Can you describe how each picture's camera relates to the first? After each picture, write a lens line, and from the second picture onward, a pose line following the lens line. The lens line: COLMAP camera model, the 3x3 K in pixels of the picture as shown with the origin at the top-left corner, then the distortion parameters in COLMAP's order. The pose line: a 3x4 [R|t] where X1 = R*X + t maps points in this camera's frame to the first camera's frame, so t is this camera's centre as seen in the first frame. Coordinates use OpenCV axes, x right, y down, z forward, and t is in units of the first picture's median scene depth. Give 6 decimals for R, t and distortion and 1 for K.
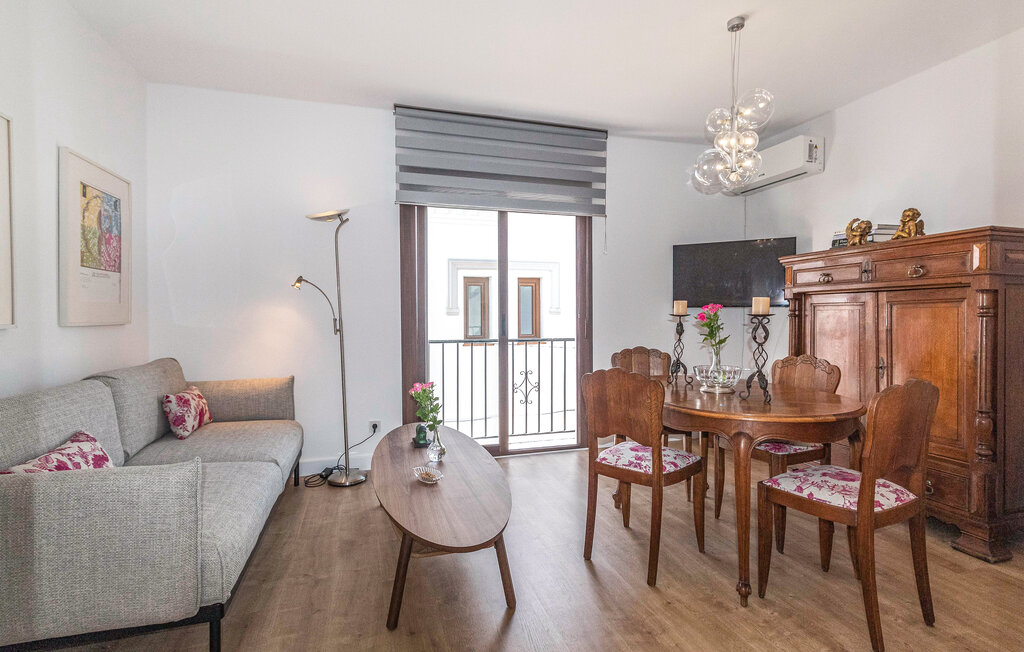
lens RADIAL K [[485.5, 0, 512.0], [0, 485.5, 326.0], [0, 0, 1]] dist [-0.000215, -0.000389]
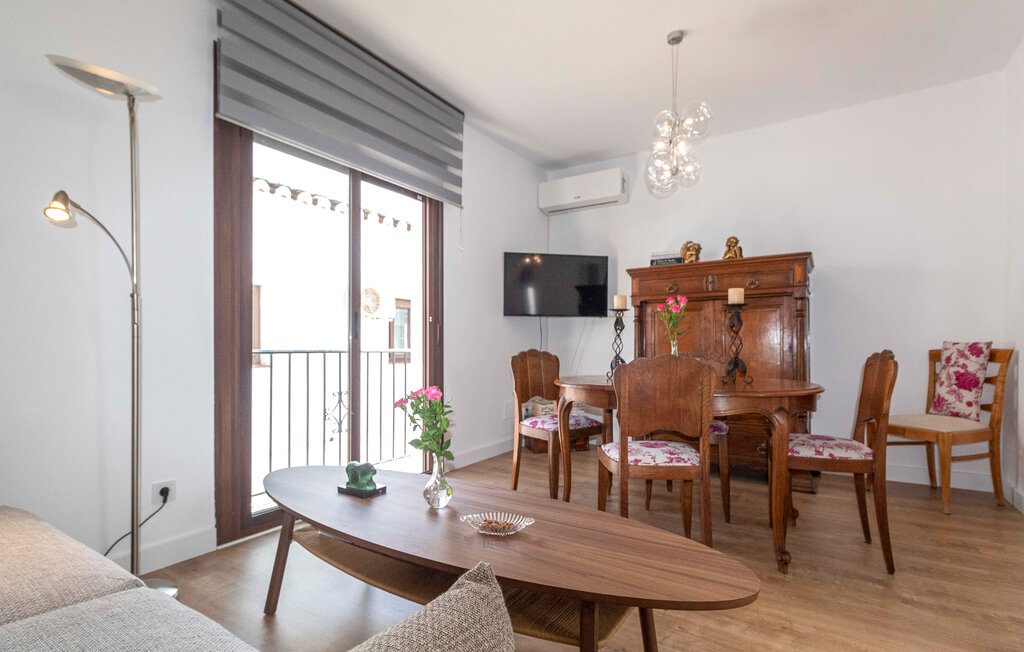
lens RADIAL K [[487.6, 0, 513.2], [0, 487.6, 344.9], [0, 0, 1]] dist [0.001813, 0.000105]
pose [[0.760625, 0.007316, 0.649150, -0.368413], [0.010452, 0.999669, -0.023513, 0.055884], [-0.649108, 0.024670, 0.760296, 0.315785]]
